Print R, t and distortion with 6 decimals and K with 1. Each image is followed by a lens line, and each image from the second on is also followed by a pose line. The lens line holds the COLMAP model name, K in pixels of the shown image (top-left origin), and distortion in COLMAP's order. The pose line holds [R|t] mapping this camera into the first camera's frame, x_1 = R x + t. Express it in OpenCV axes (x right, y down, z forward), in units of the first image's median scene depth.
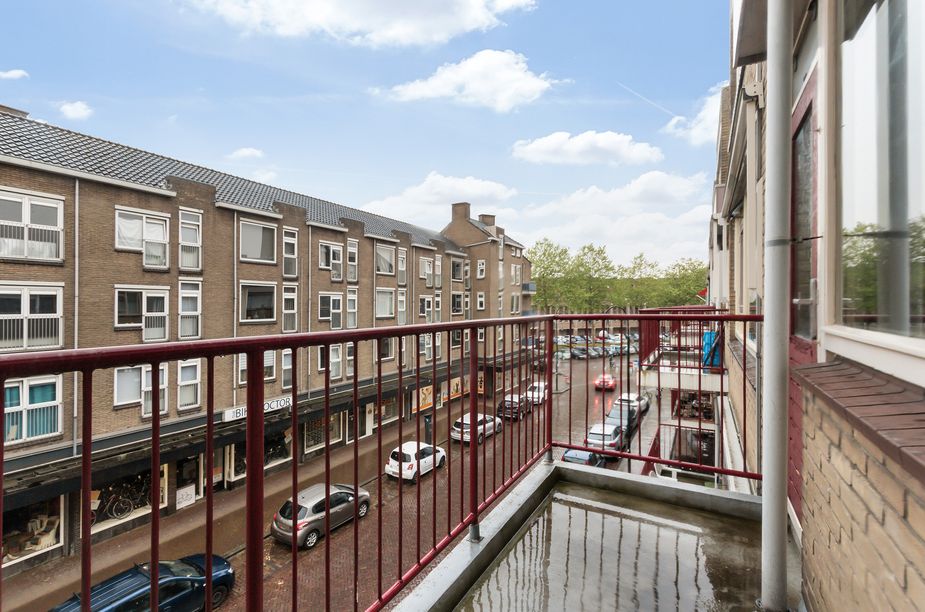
lens RADIAL K [[423.9, 0, 461.0], [0, 423.9, 307.9], [0, 0, 1]] dist [0.003131, 0.000565]
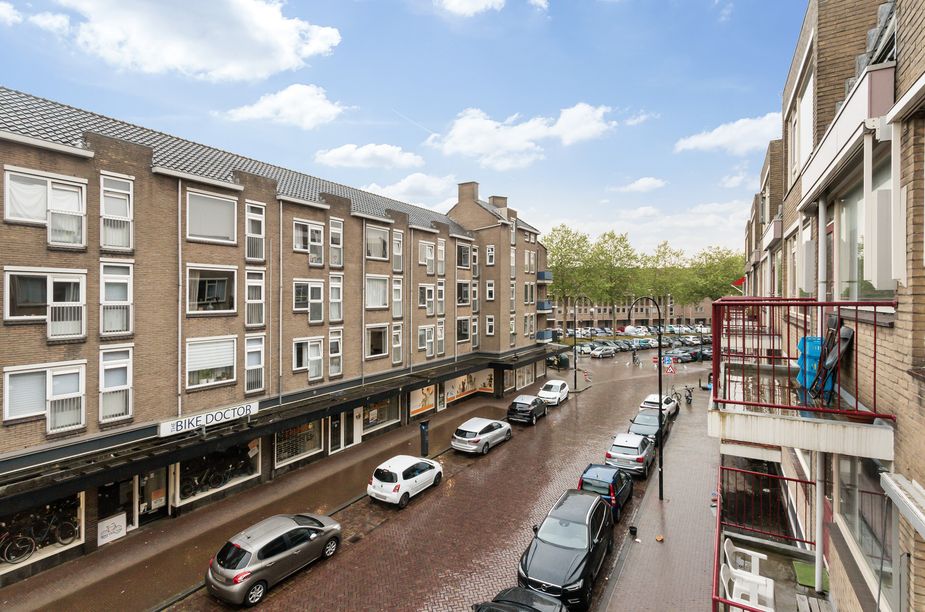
lens RADIAL K [[423.9, 0, 468.3], [0, 423.9, 288.3], [0, 0, 1]] dist [0.003131, 0.000565]
pose [[0.999601, 0.005000, -0.027803, 0.042212], [-0.005619, 0.999737, -0.022238, -0.000863], [0.027684, 0.022385, 0.999366, 0.158276]]
